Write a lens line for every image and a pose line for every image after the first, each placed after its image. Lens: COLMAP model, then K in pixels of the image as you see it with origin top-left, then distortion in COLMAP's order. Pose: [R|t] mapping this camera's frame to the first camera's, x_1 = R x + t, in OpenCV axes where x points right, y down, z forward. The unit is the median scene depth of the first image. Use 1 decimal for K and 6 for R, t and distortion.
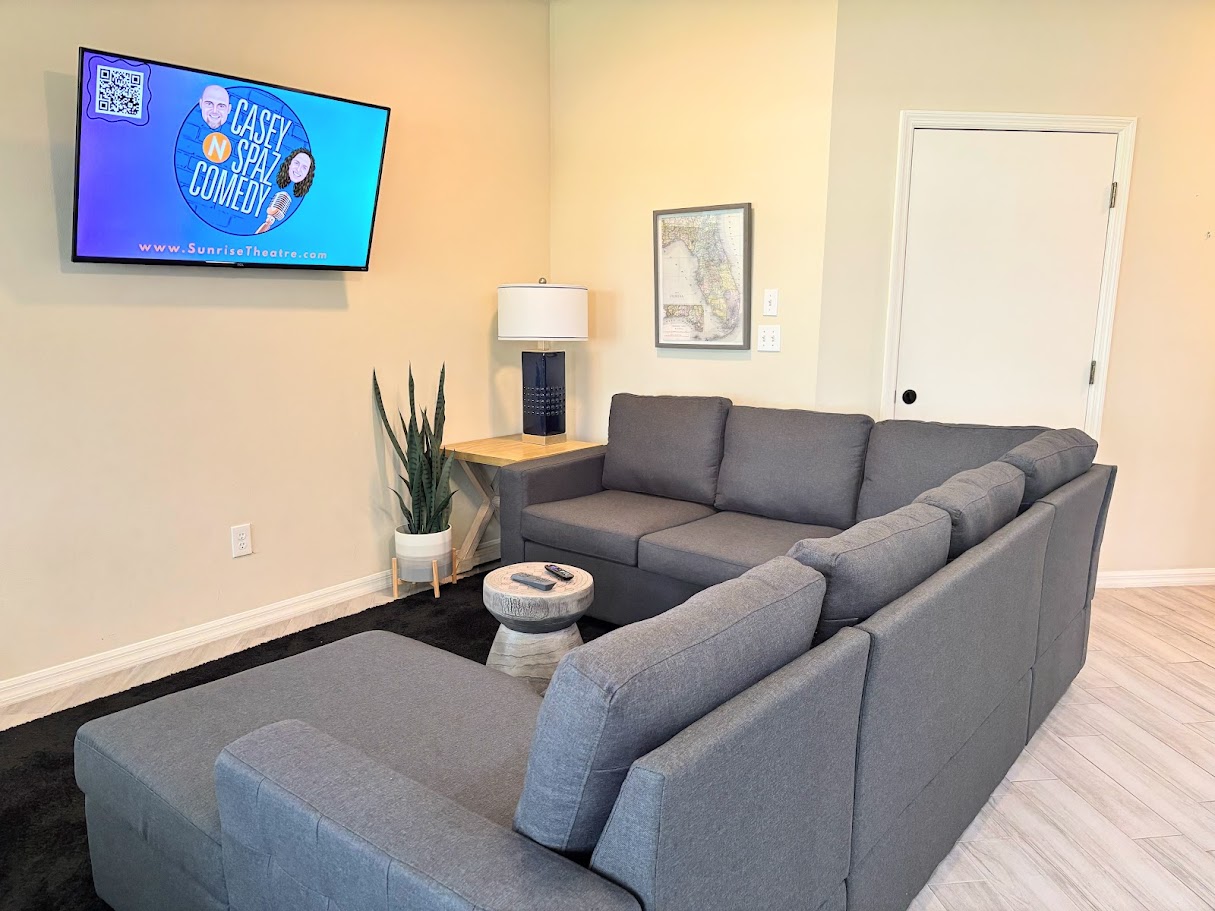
lens RADIAL K [[922.9, 0, 607.5], [0, 922.9, 455.5], [0, 0, 1]] dist [0.013817, 0.002302]
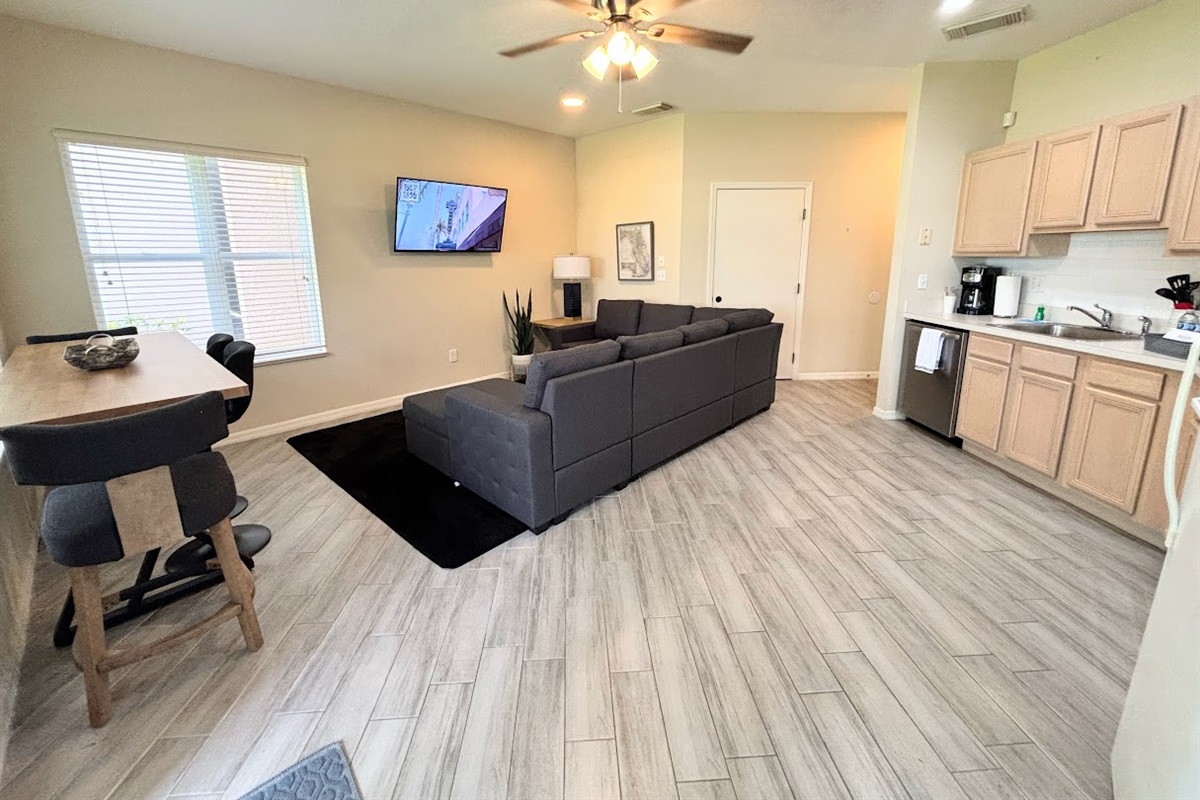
lens RADIAL K [[486.6, 0, 593.9], [0, 486.6, 351.7], [0, 0, 1]] dist [-0.000771, -0.000039]
pose [[0.994815, -0.000287, -0.101701, 0.126781], [0.002047, 0.999850, 0.017200, 0.050678], [0.101681, -0.017319, 0.994666, -0.300823]]
